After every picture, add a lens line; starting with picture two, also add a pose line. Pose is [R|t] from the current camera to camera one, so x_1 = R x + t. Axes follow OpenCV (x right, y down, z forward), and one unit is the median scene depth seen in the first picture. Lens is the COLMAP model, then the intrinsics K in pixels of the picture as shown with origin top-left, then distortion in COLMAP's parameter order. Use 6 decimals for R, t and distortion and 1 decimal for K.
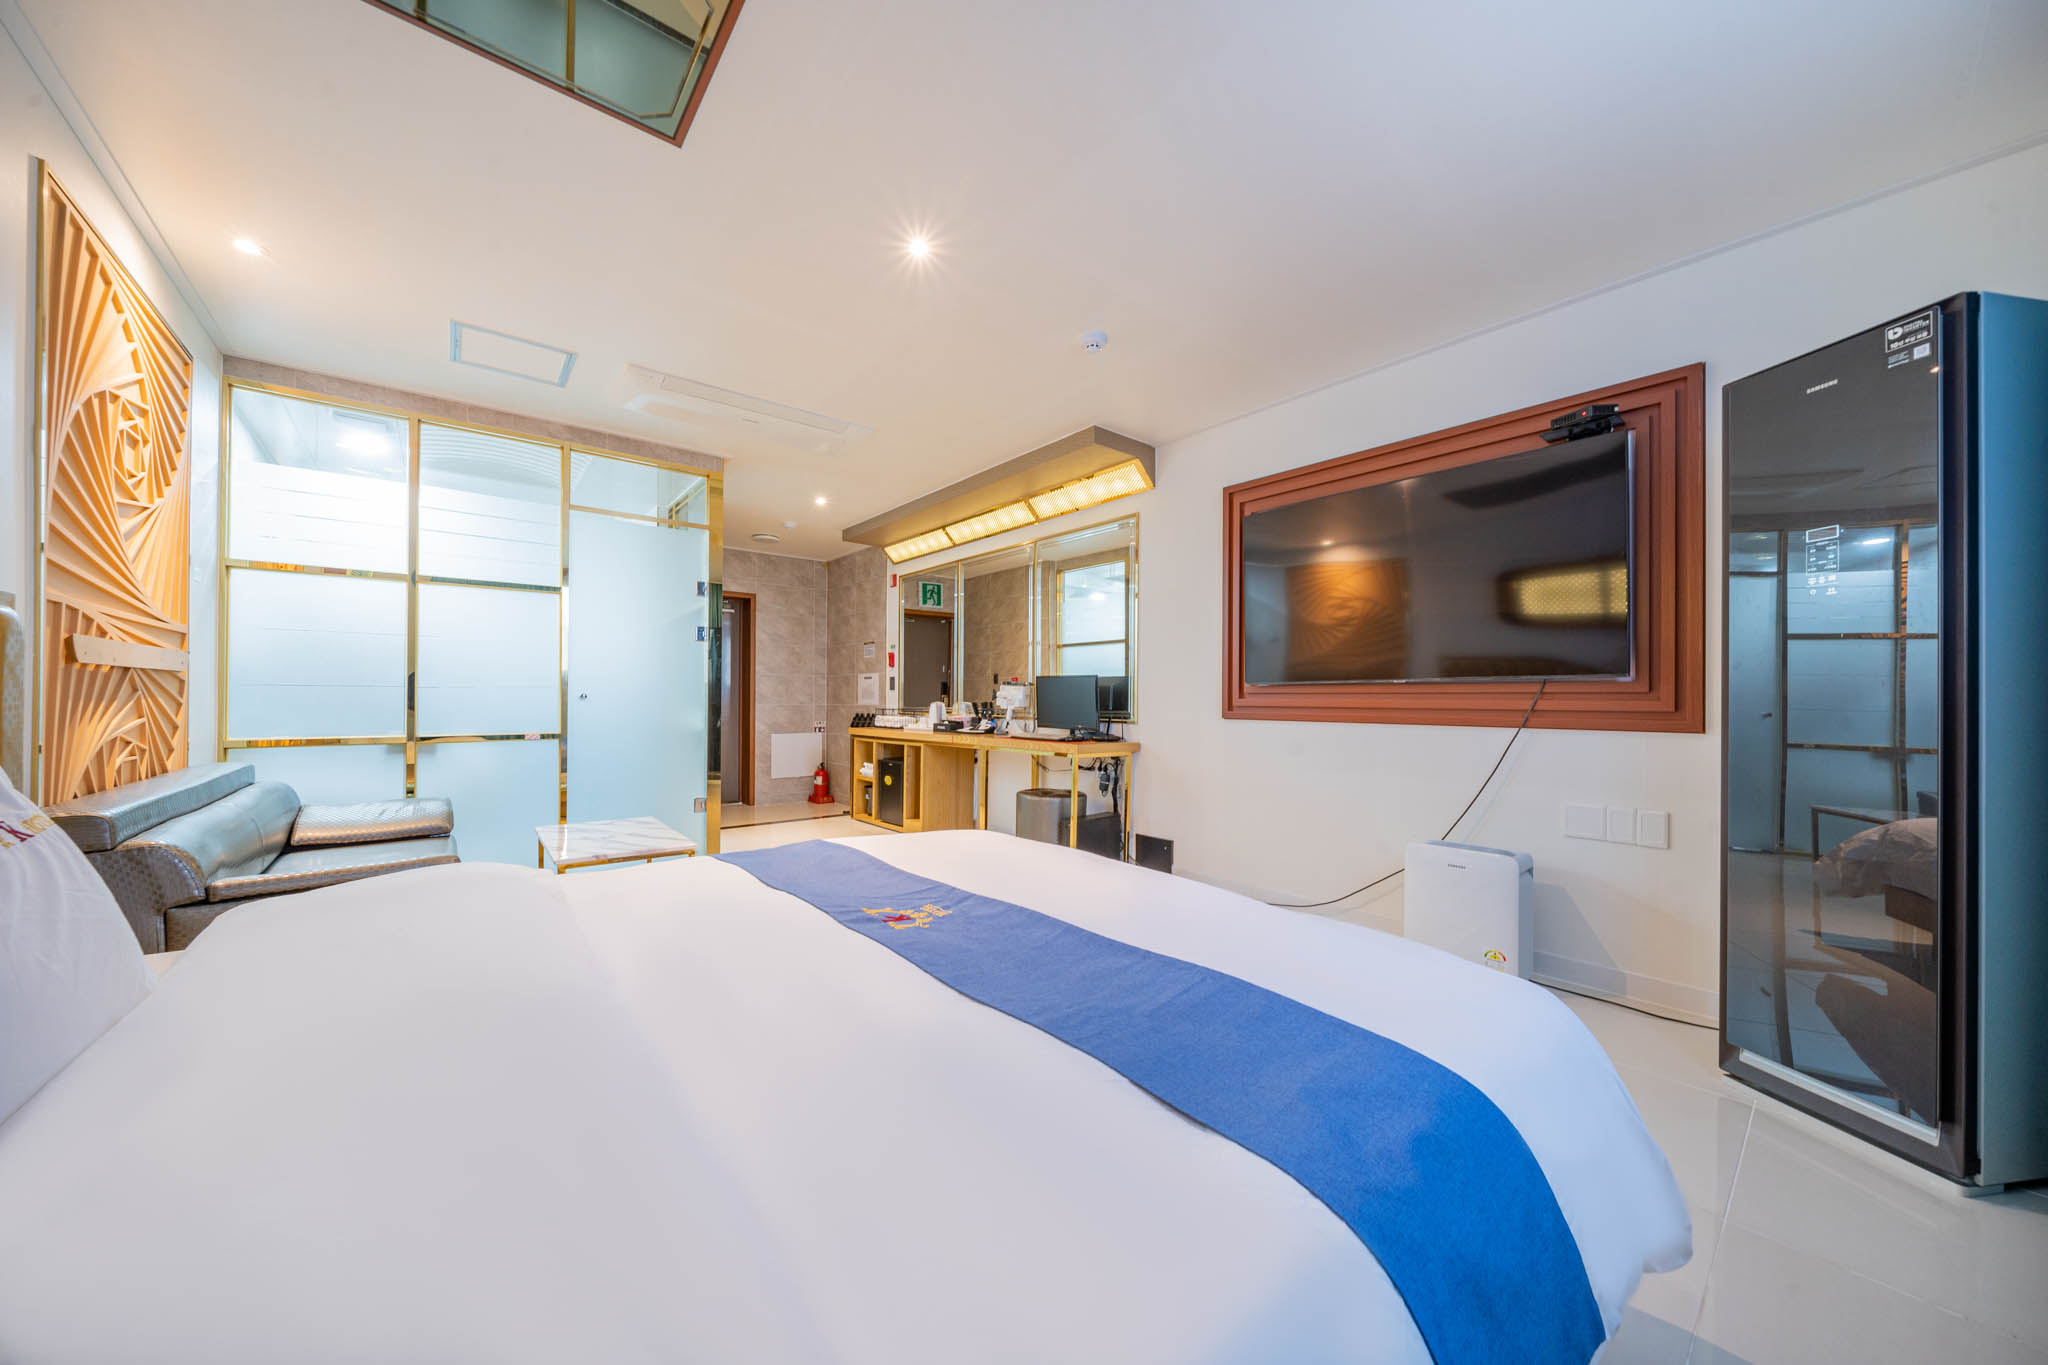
lens RADIAL K [[696.3, 0, 1019.0], [0, 696.3, 694.1], [0, 0, 1]] dist [-0.006915, 0.000094]
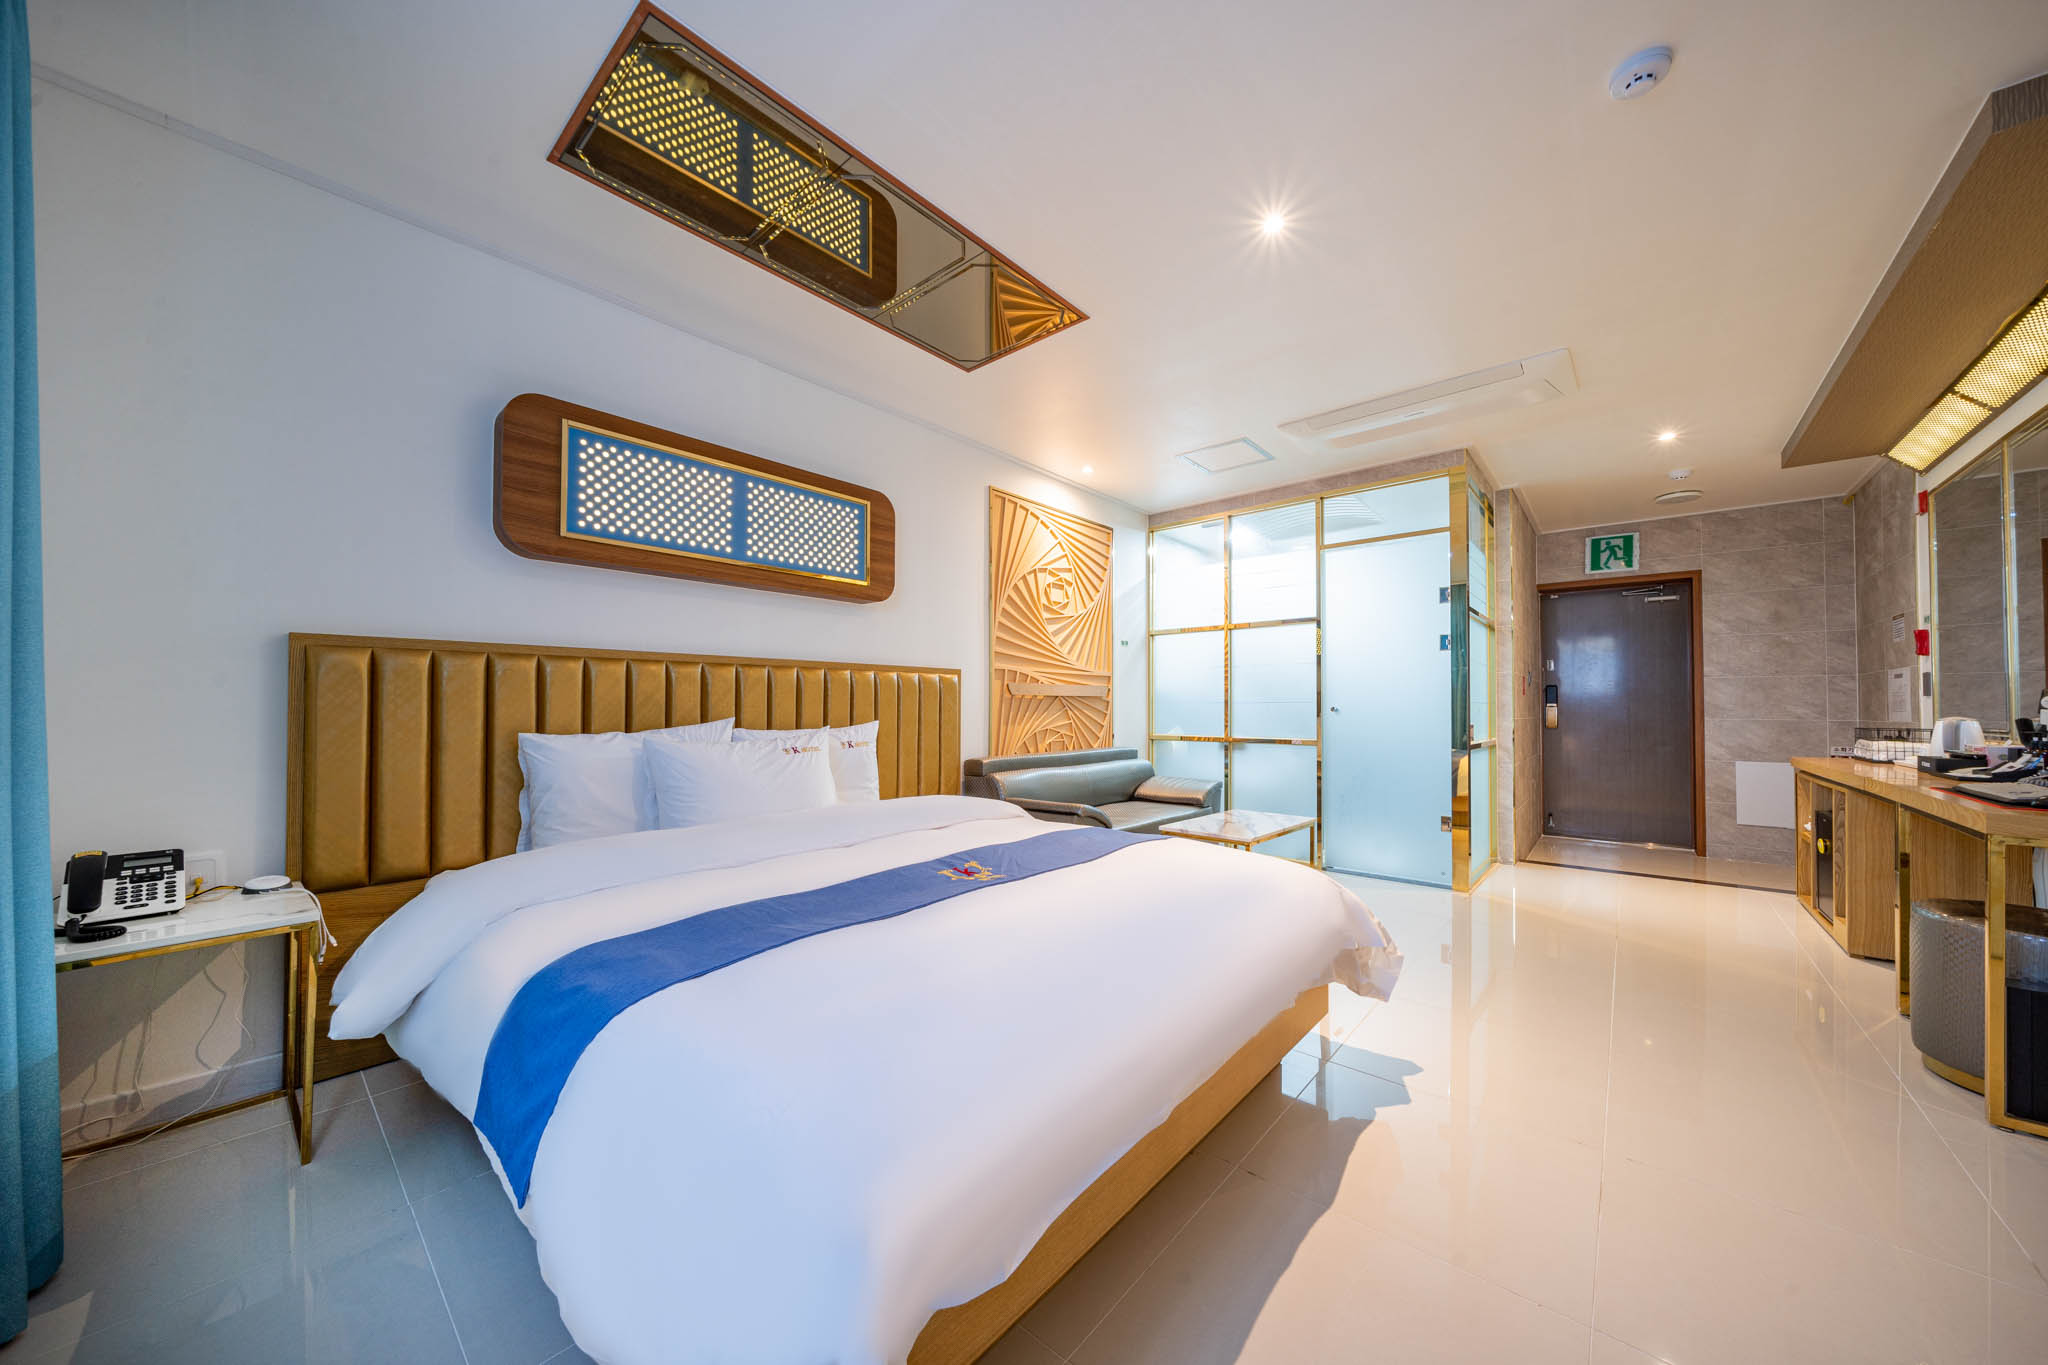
lens RADIAL K [[696.3, 0, 1019.0], [0, 696.3, 694.1], [0, 0, 1]] dist [-0.006915, 0.000094]
pose [[0.171367, -0.025814, -0.984869, 0.248867], [0.007069, 0.999663, -0.024972, 0.001602], [0.985182, -0.002682, 0.171492, 0.180066]]
